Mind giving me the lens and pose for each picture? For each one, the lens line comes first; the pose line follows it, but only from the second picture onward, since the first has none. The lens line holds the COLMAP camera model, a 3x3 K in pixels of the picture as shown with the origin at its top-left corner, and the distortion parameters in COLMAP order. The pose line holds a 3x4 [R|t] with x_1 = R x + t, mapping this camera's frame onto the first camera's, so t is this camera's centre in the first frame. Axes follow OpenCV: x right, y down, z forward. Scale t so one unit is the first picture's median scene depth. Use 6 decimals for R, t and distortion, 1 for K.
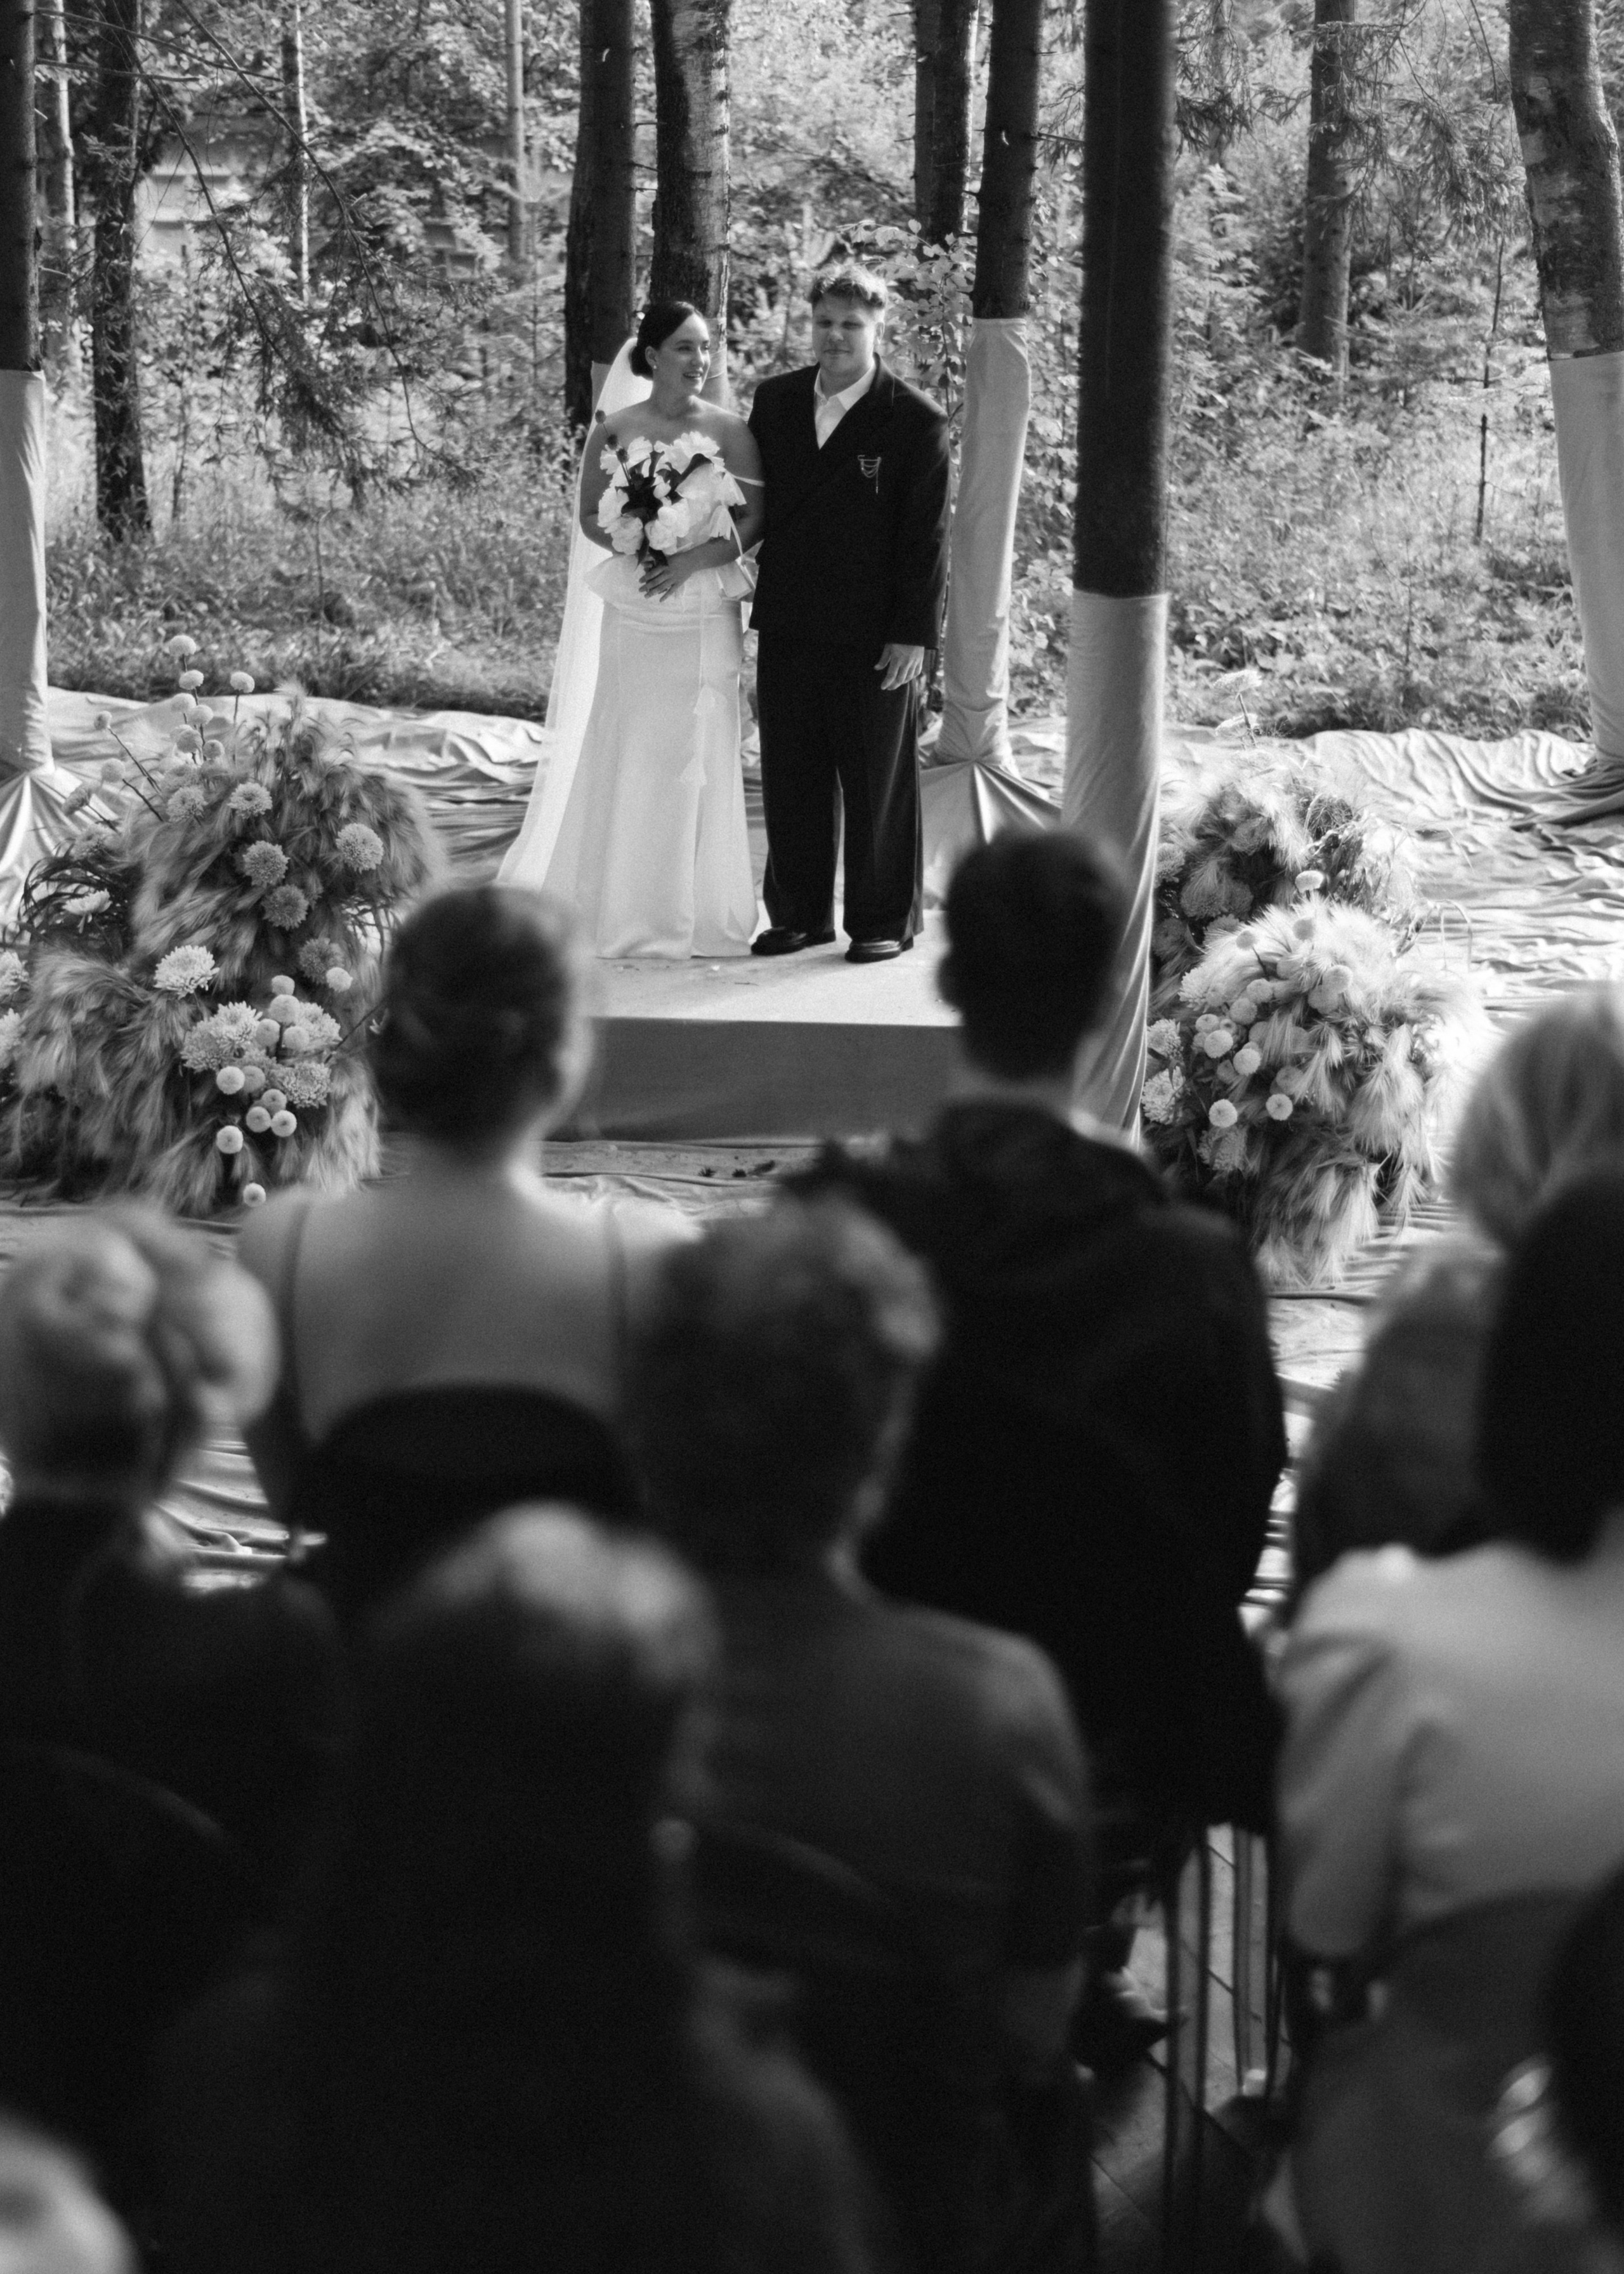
lens RADIAL K [[3982.0, 0, 769.4], [0, 3982.0, 1137.4], [0, 0, 1]] dist [-0.000863, 0.094175]
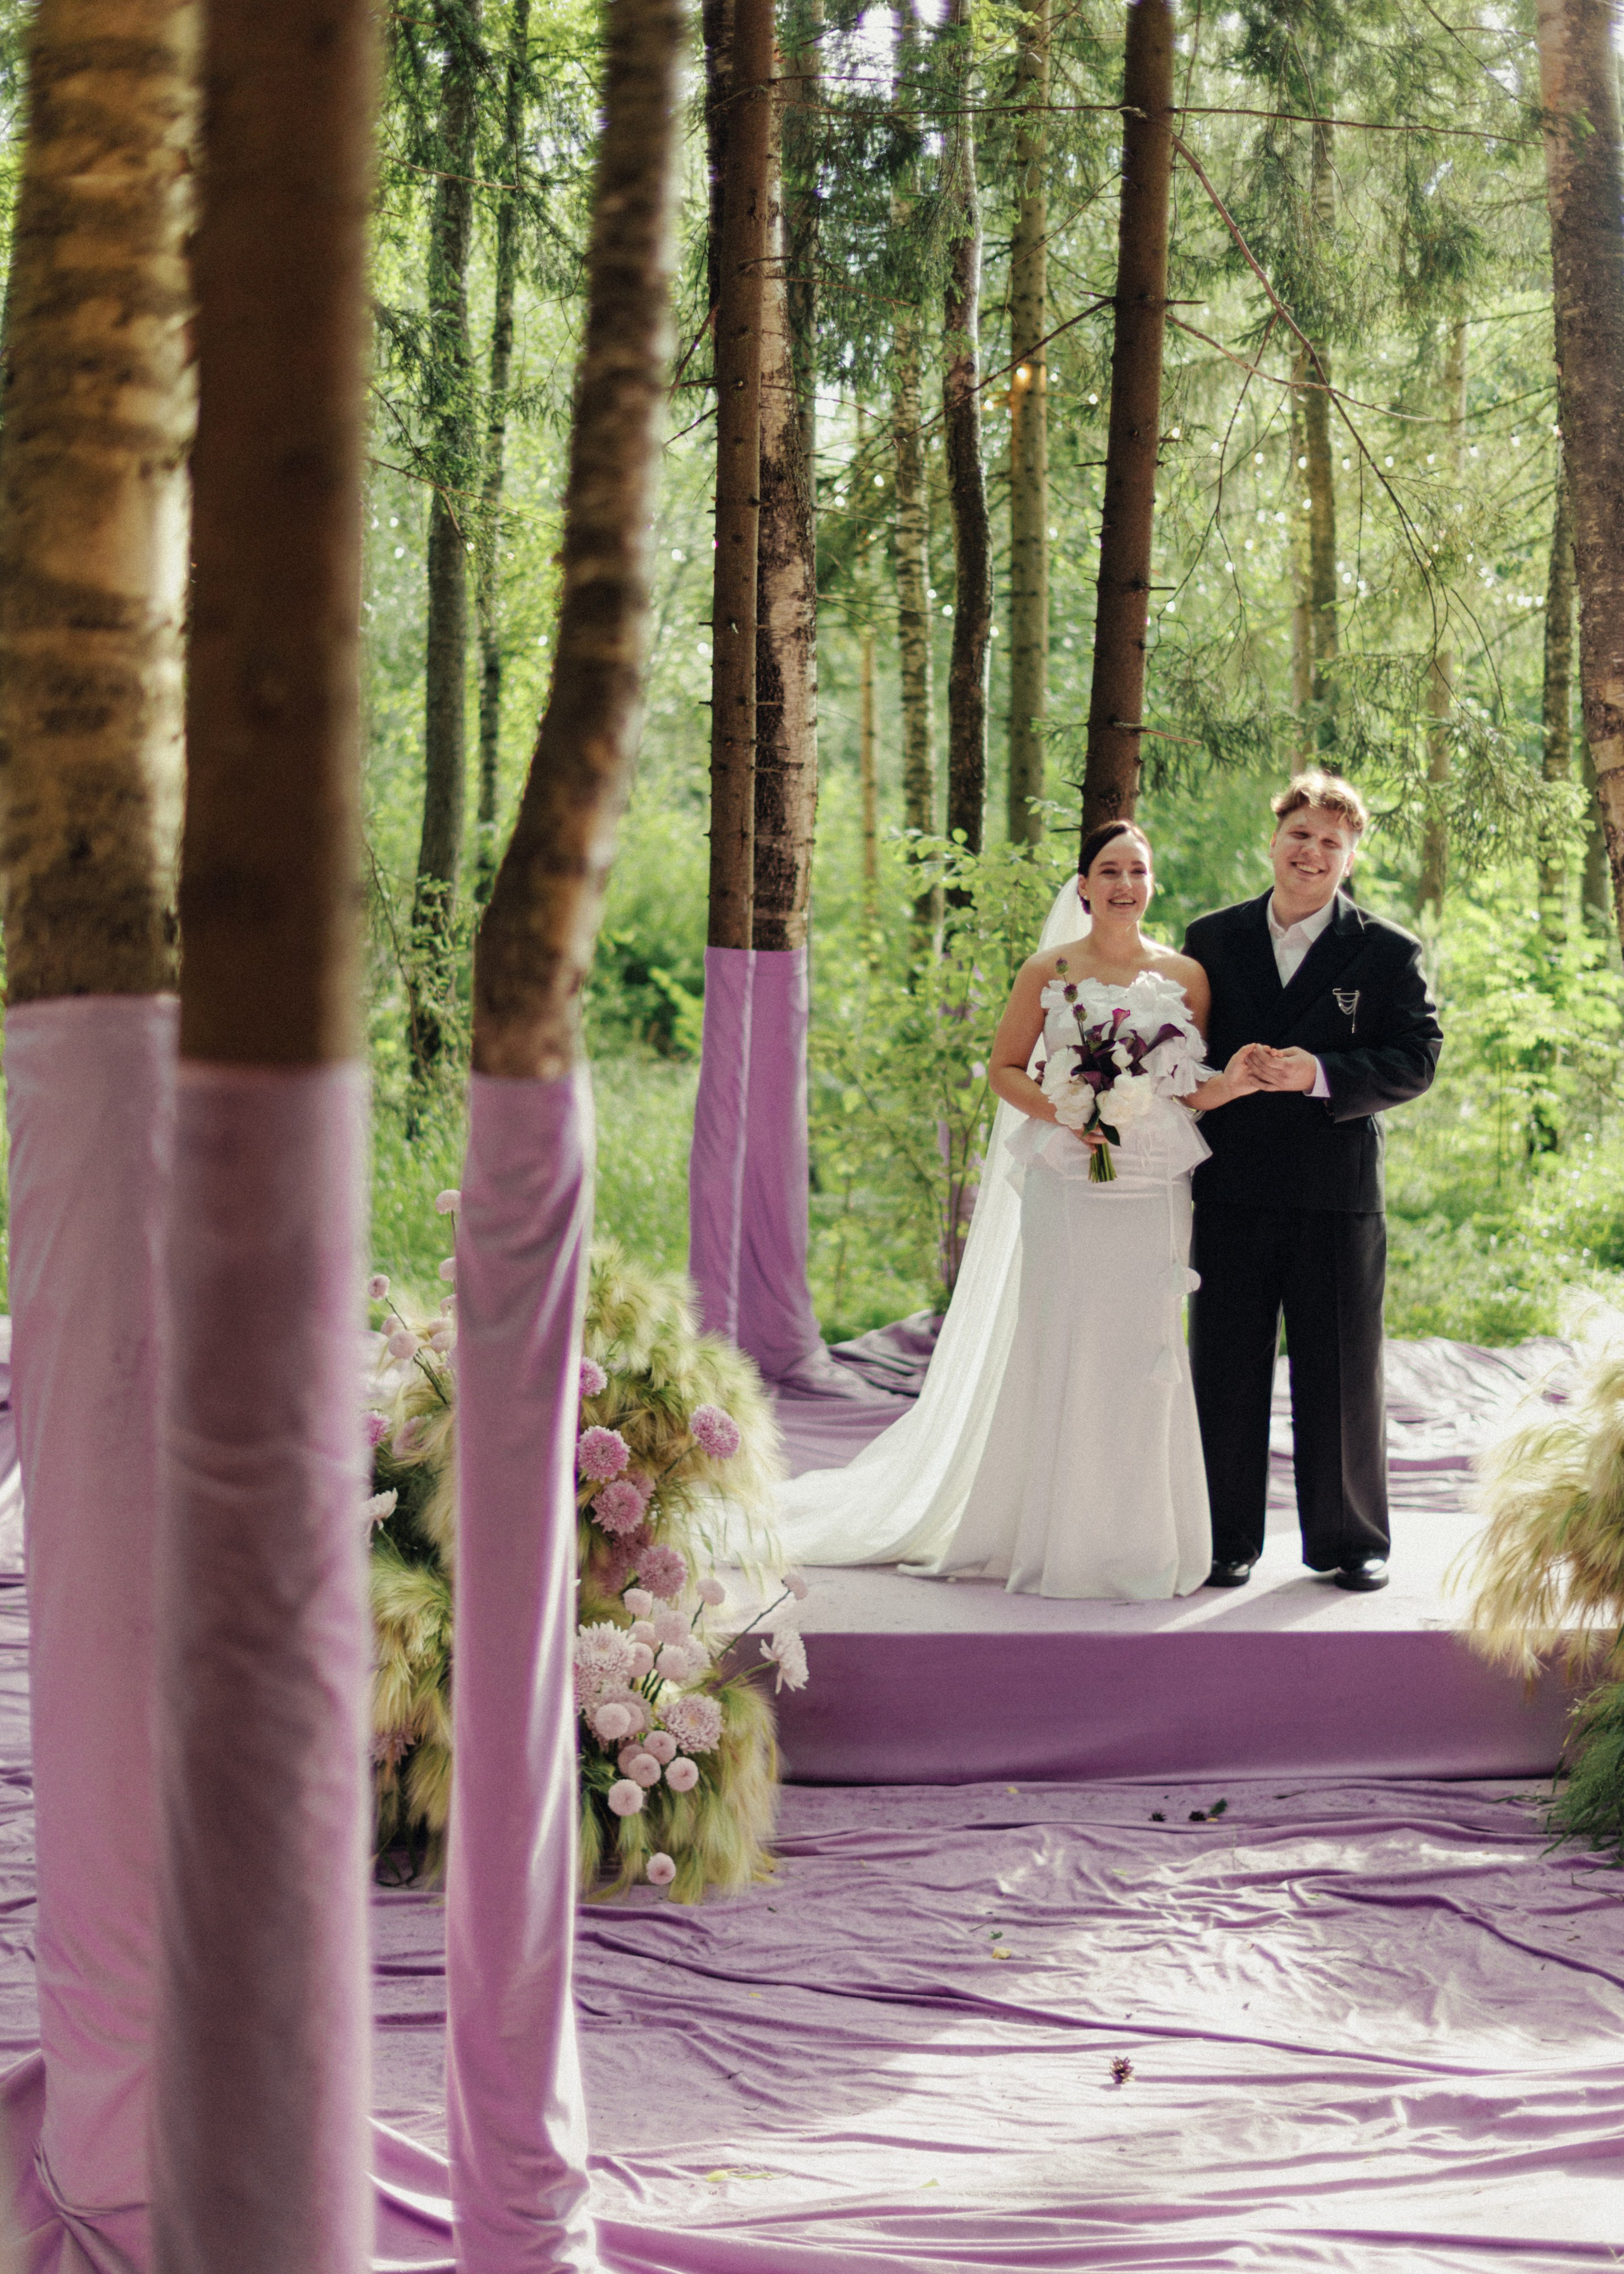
lens RADIAL K [[3222.3, 0, 768.3], [0, 3222.3, 1130.1], [0, 0, 1]] dist [-0.044278, 0.002876]
pose [[0.984467, 0.000224, 0.175567, -0.200127], [0.034247, 0.980545, -0.193285, -0.004488], [-0.172195, 0.196296, 0.965307, 0.326665]]
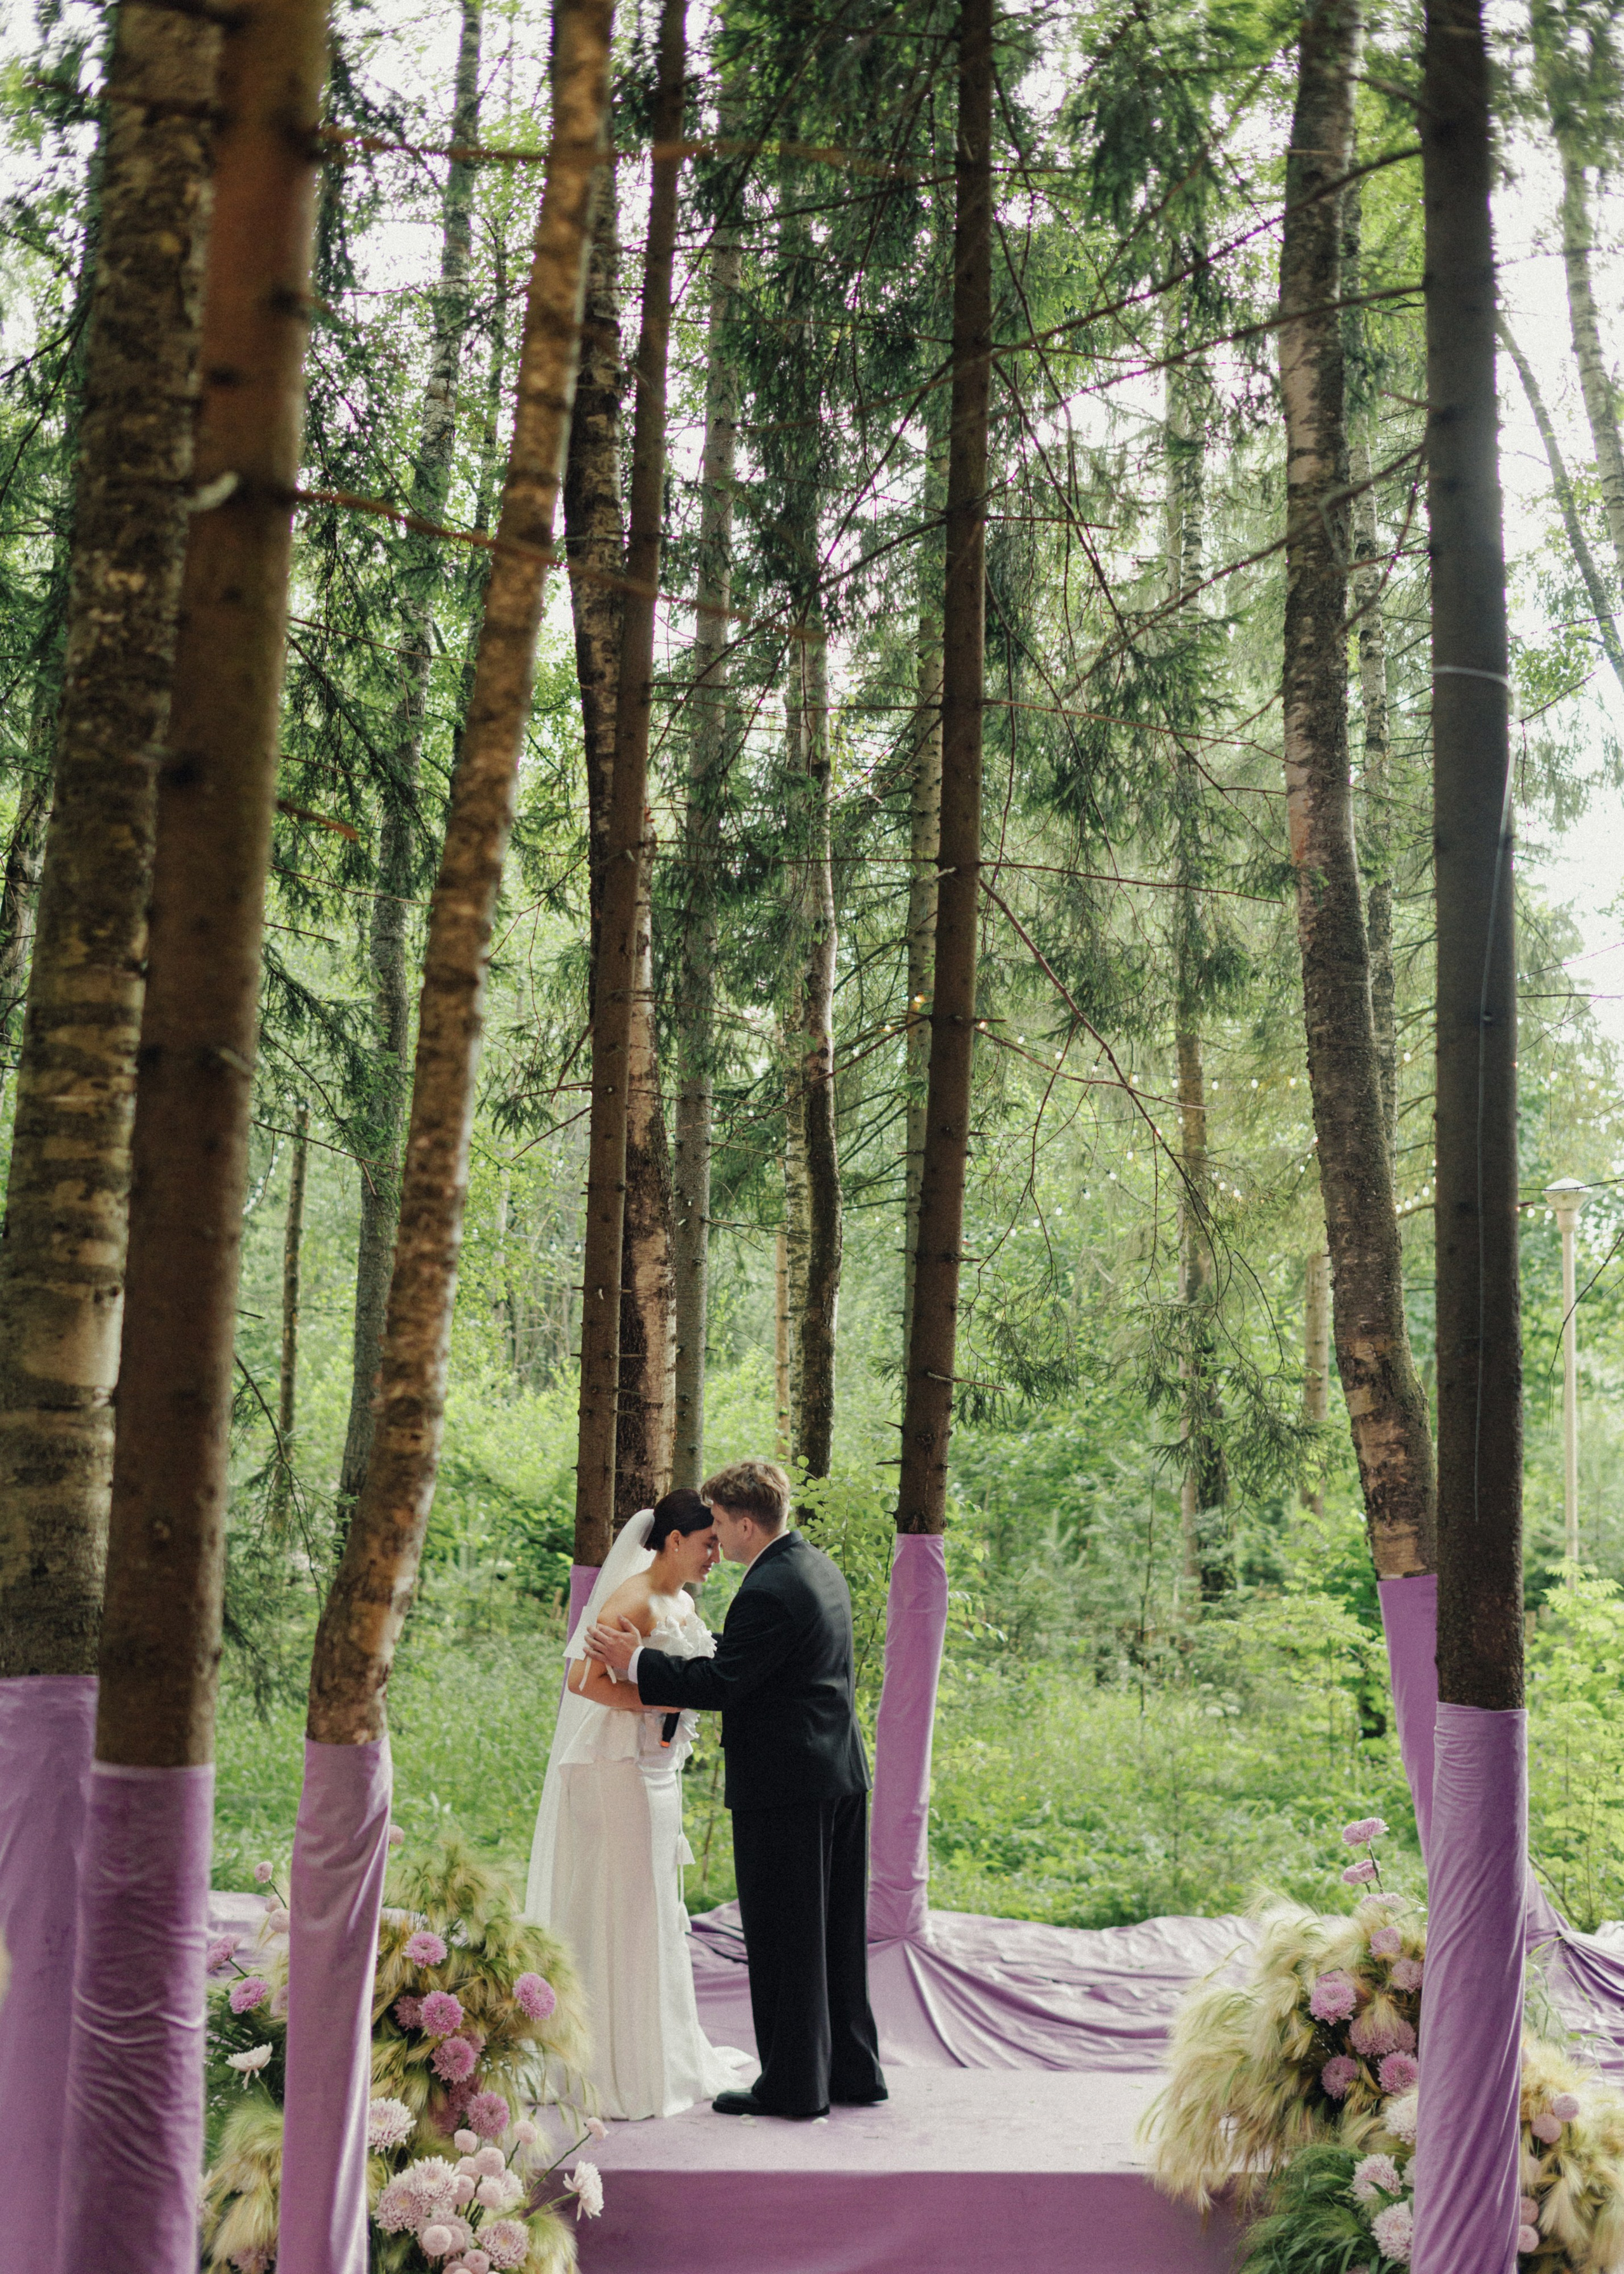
lens RADIAL K [[3268.8, 0, 805.8], [0, 3268.8, 1098.5], [0, 0, 1]] dist [-0.002421, 0.029239]
pose [[0.980041, 0.044927, 0.193654, -0.197114], [0.028293, 0.932690, -0.359568, 0.014039], [-0.196773, 0.357871, 0.912803, 0.143832]]
